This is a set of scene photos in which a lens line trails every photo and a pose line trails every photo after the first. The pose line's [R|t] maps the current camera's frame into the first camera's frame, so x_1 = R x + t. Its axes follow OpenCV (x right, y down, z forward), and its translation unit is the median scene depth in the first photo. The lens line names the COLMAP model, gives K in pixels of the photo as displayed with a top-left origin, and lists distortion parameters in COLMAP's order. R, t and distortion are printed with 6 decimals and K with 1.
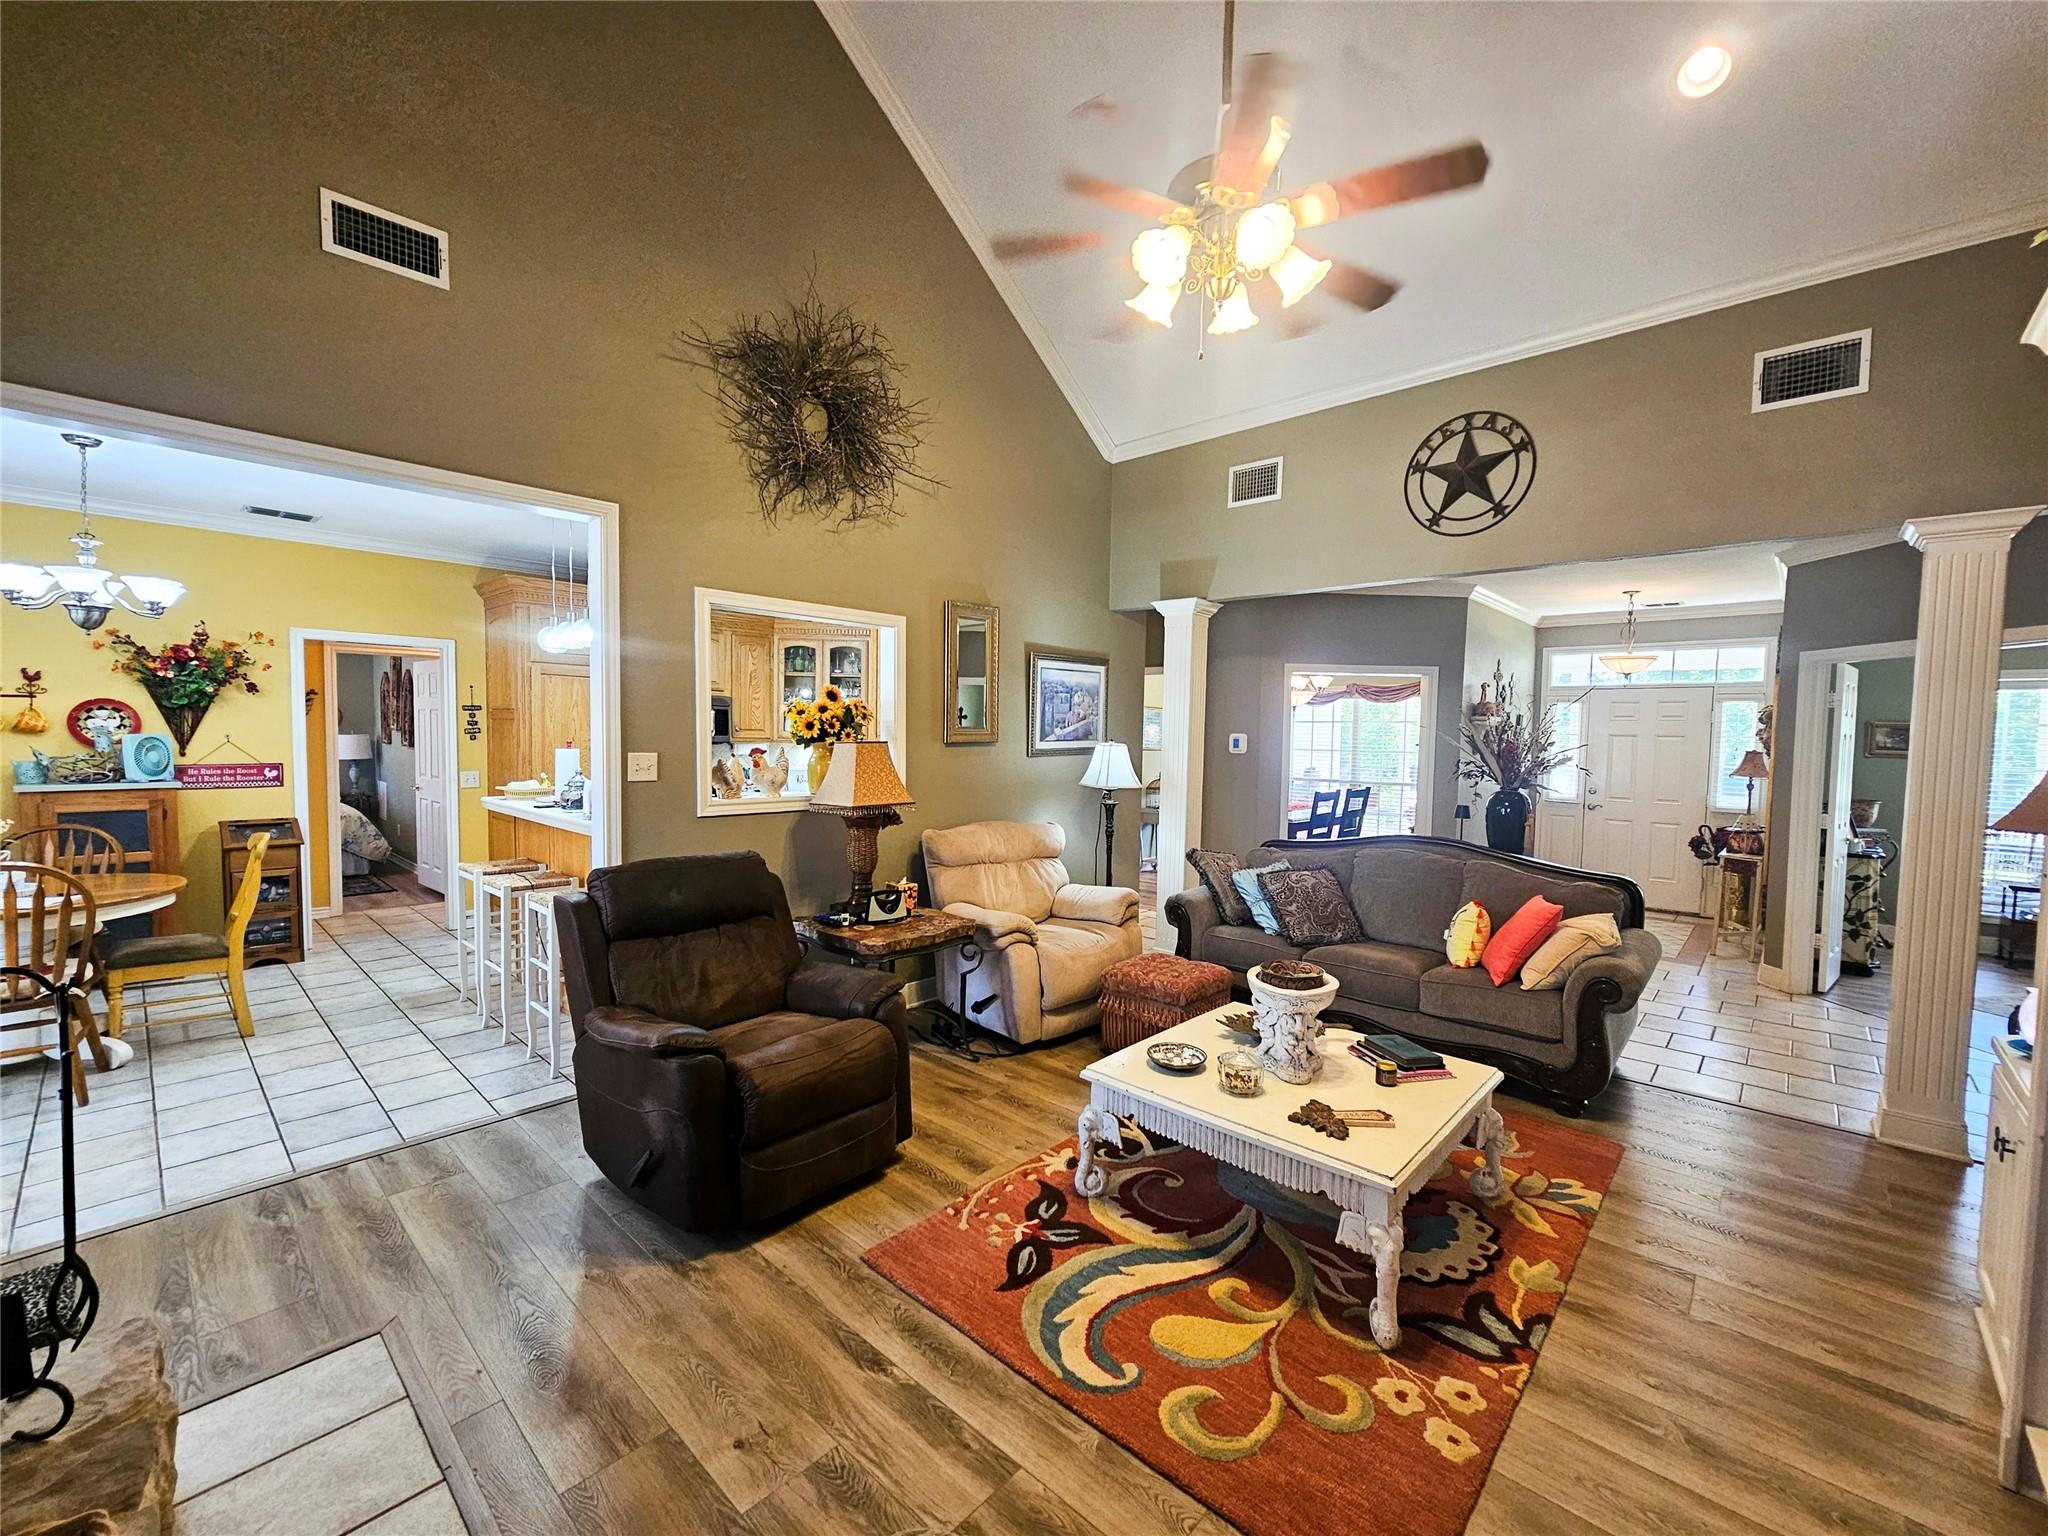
lens RADIAL K [[842.3, 0, 1016.9], [0, 842.3, 776.5], [0, 0, 1]] dist [0.001500, 0.000030]
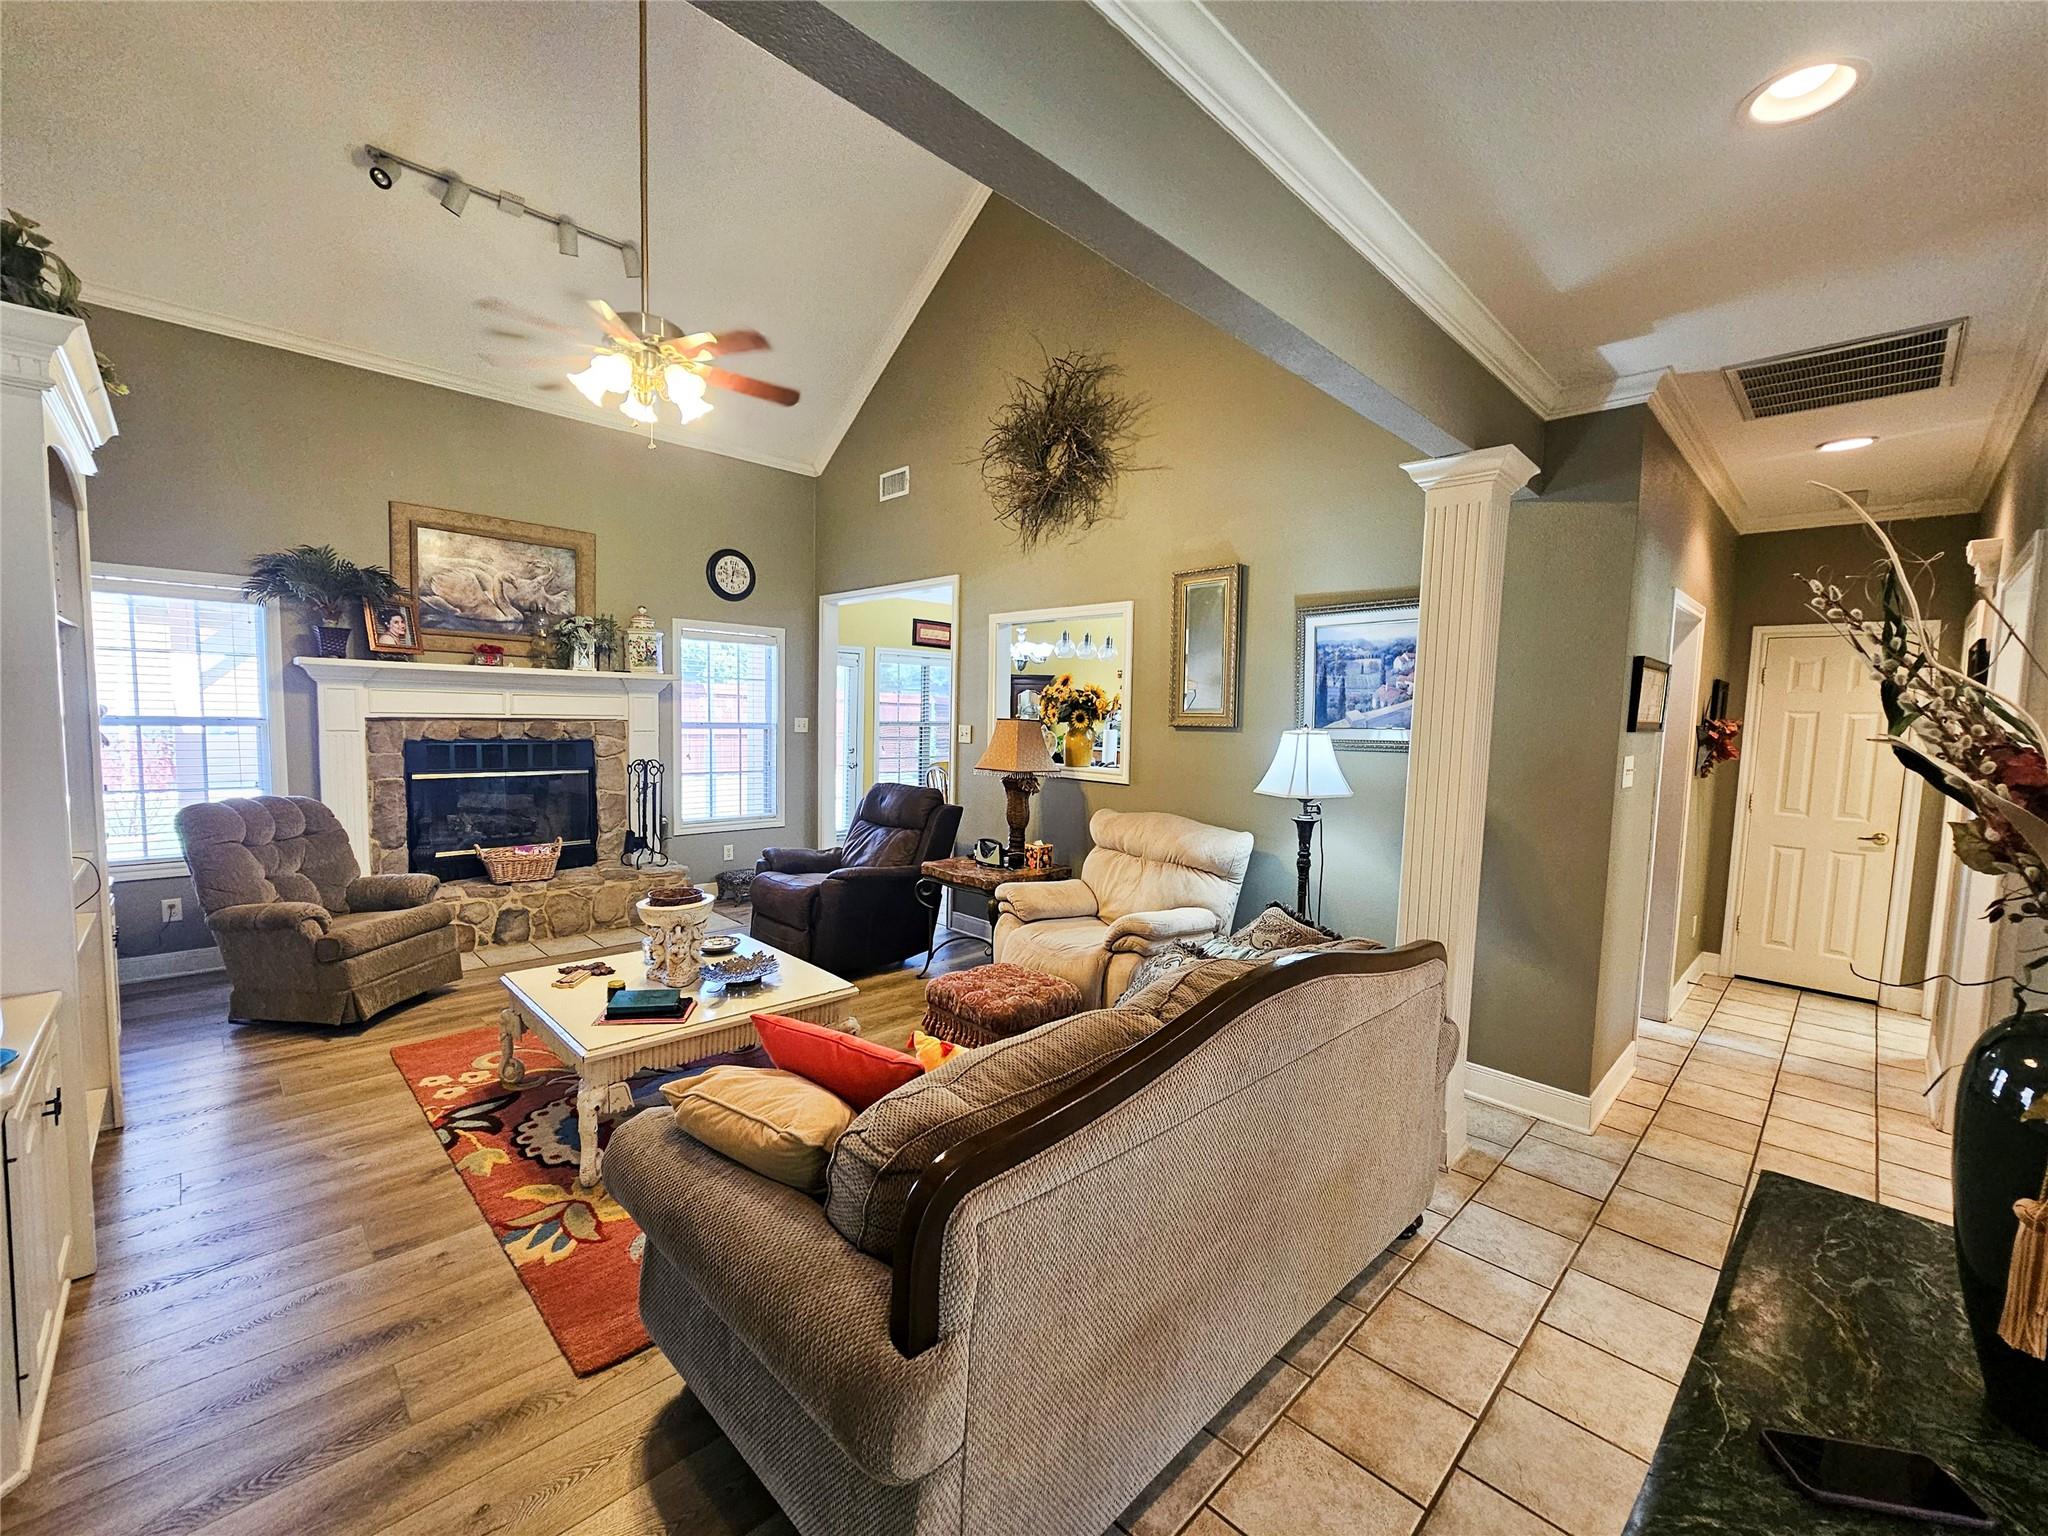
lens RADIAL K [[842.3, 0, 1013.3], [0, 842.3, 779.5], [0, 0, 1]] dist [0.001500, 0.000030]
pose [[-0.046312, 0.061235, -0.997048, 1.564729], [-0.078941, 0.994773, 0.064762, -0.051384], [0.995803, 0.081707, -0.041236, 1.591107]]
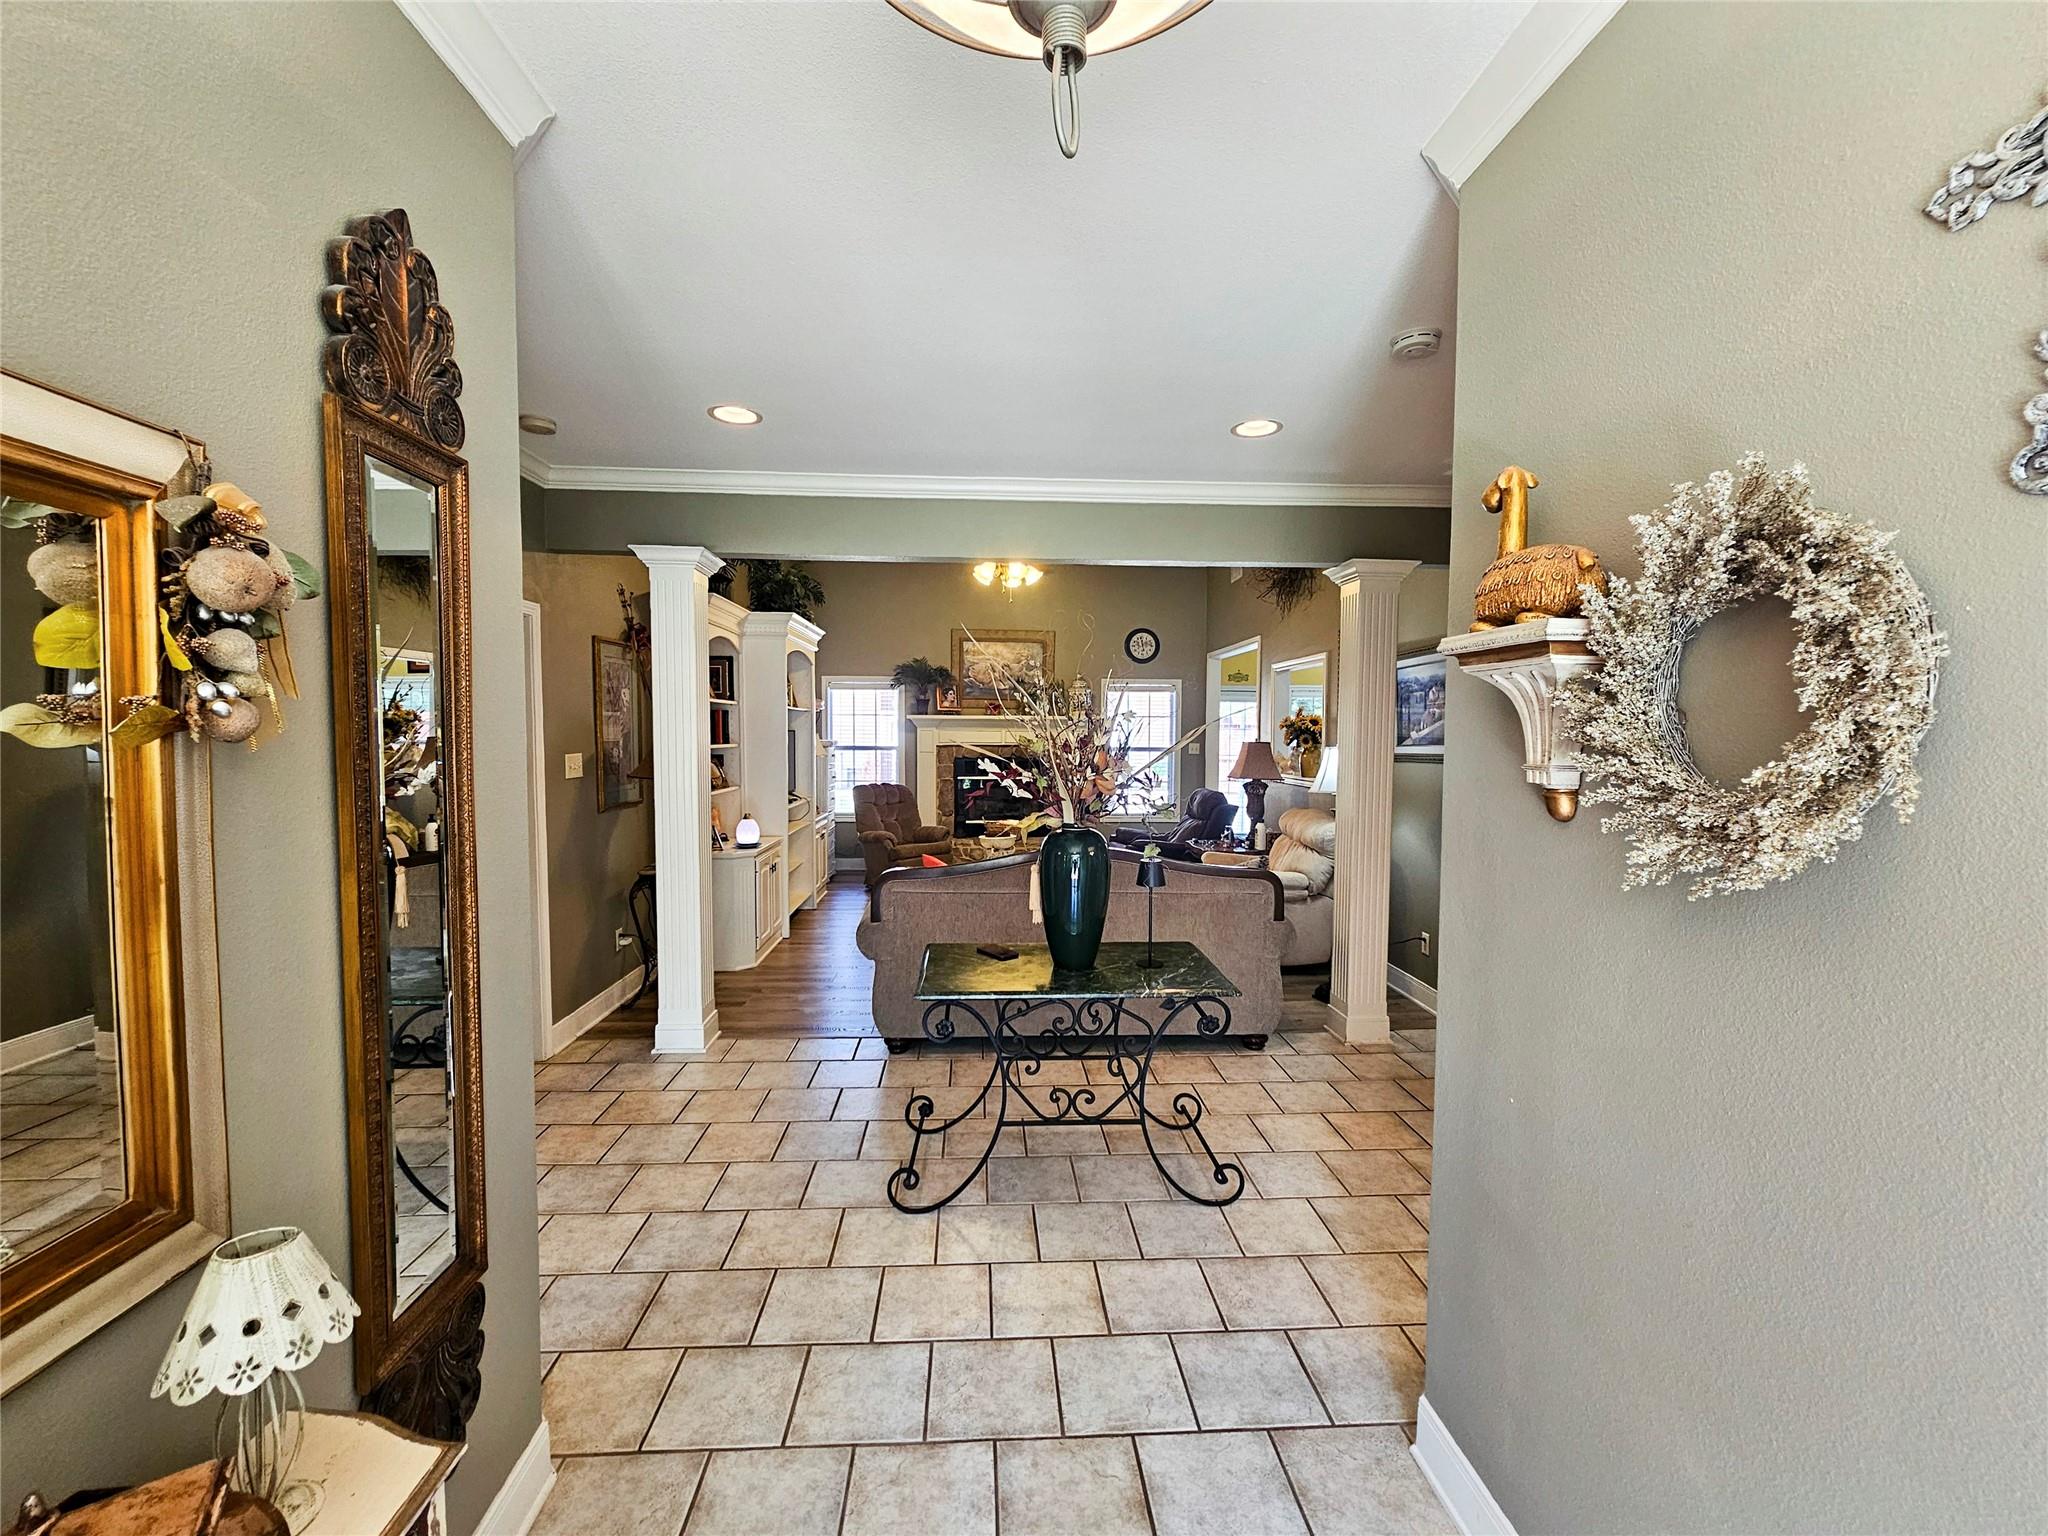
lens RADIAL K [[842.3, 0, 1033.5], [0, 842.3, 770.9], [0, 0, 1]] dist [0.001500, 0.000030]
pose [[-0.684150, 0.014822, -0.729191, 2.050839], [-0.054619, 0.995945, 0.071489, -0.121335], [0.727294, 0.088737, -0.680566, 2.772126]]
